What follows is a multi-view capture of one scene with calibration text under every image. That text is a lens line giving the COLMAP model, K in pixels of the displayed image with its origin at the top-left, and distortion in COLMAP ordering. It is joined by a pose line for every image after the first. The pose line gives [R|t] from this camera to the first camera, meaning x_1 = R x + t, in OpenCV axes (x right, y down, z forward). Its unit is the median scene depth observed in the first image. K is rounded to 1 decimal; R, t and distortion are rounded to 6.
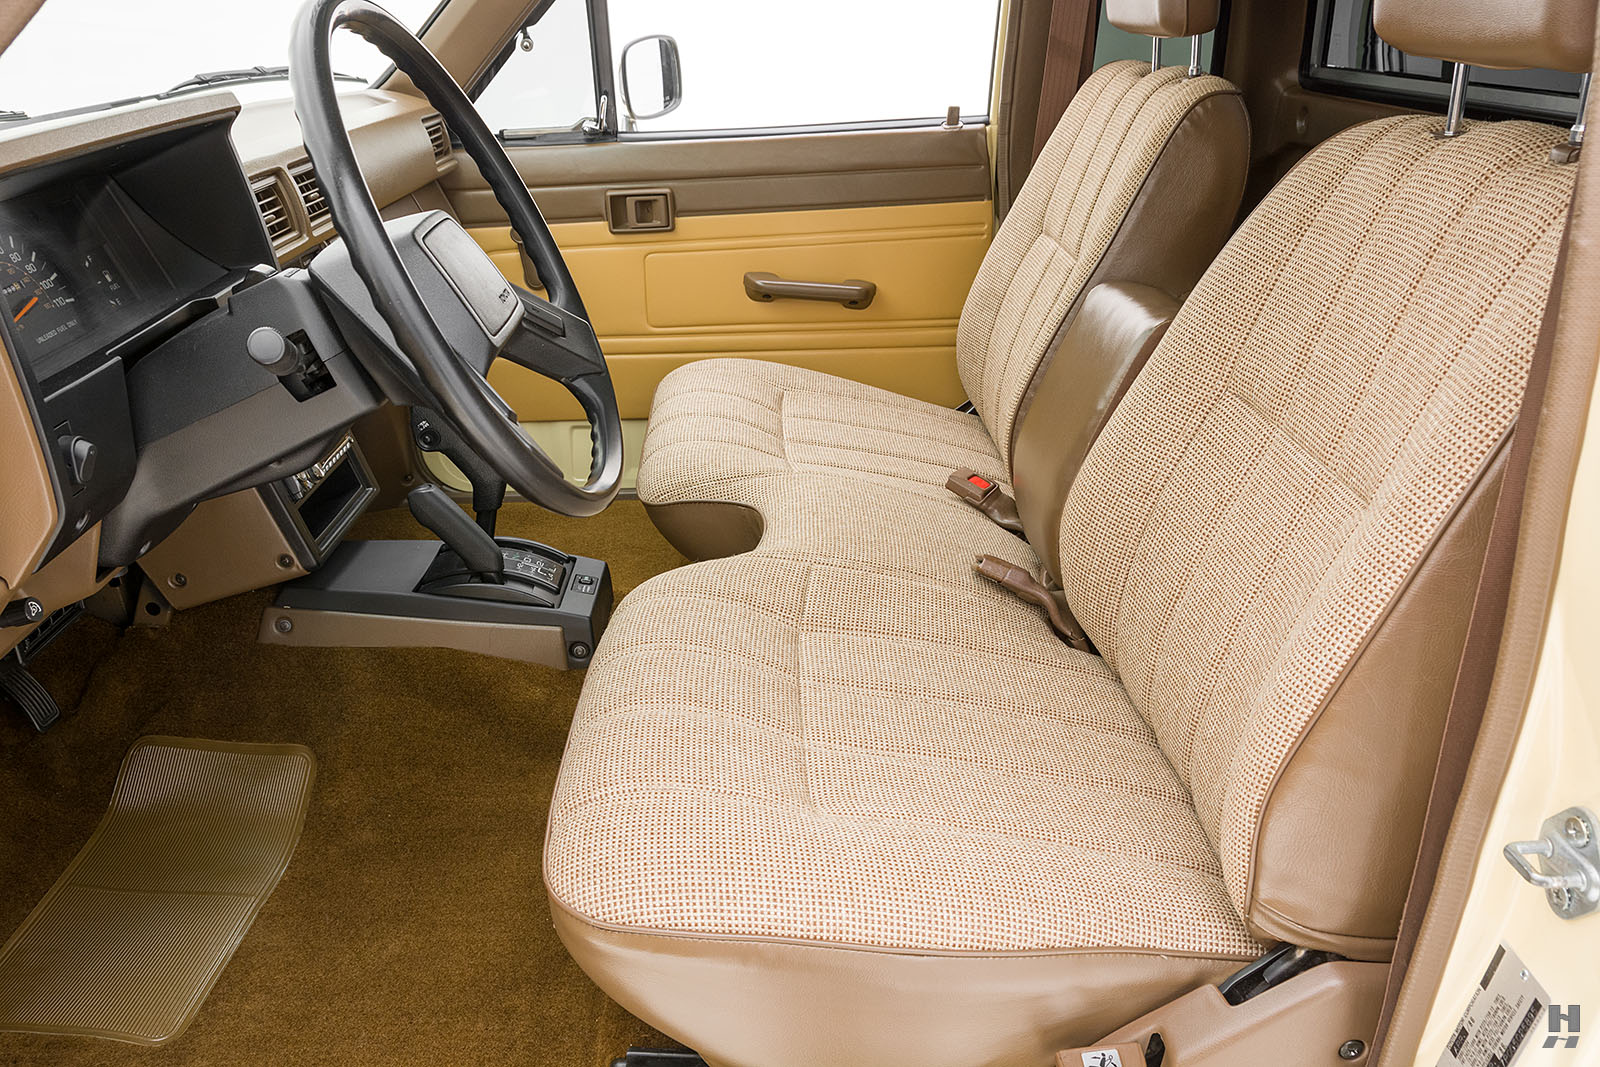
lens RADIAL K [[1211.4, 0, 823.6], [0, 1211.4, 551.4], [0, 0, 1]] dist [-0.001736, -0.002660]
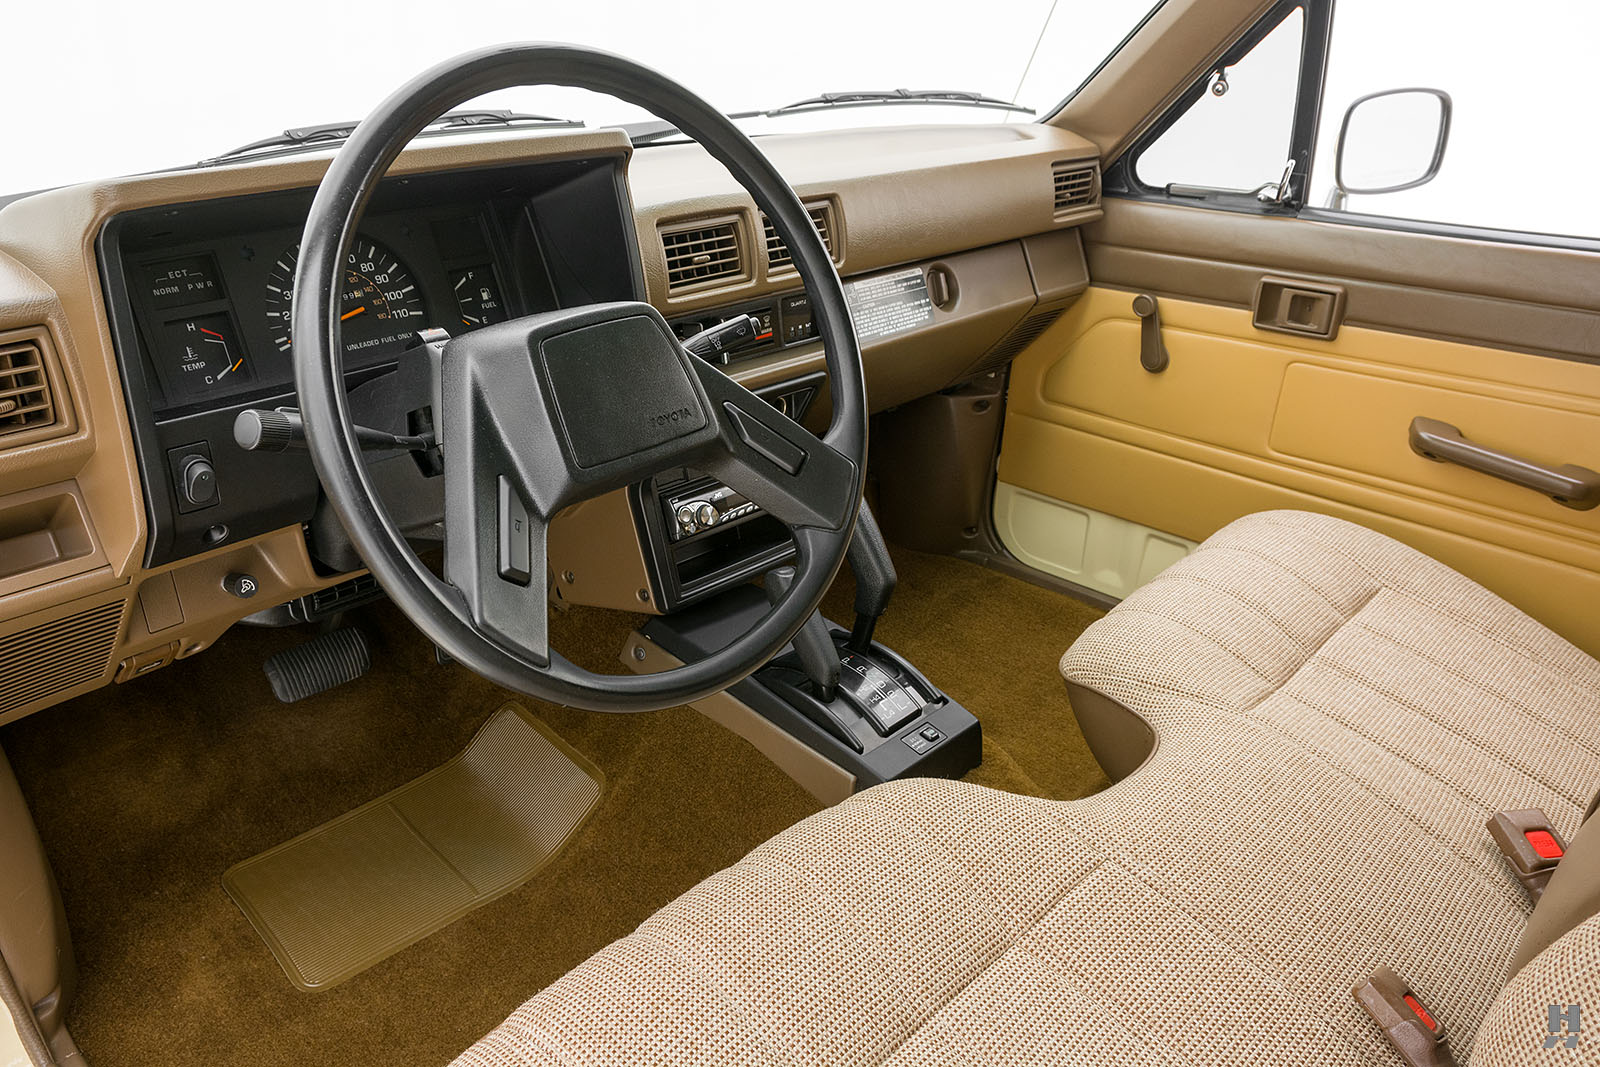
lens RADIAL K [[1211.4, 0, 823.6], [0, 1211.4, 551.4], [0, 0, 1]] dist [-0.001736, -0.002660]
pose [[0.704501, 0.329578, -0.628535, 0.179830], [-0.326307, 0.936893, 0.125524, -0.133726], [0.630239, 0.116664, 0.767586, 0.226767]]
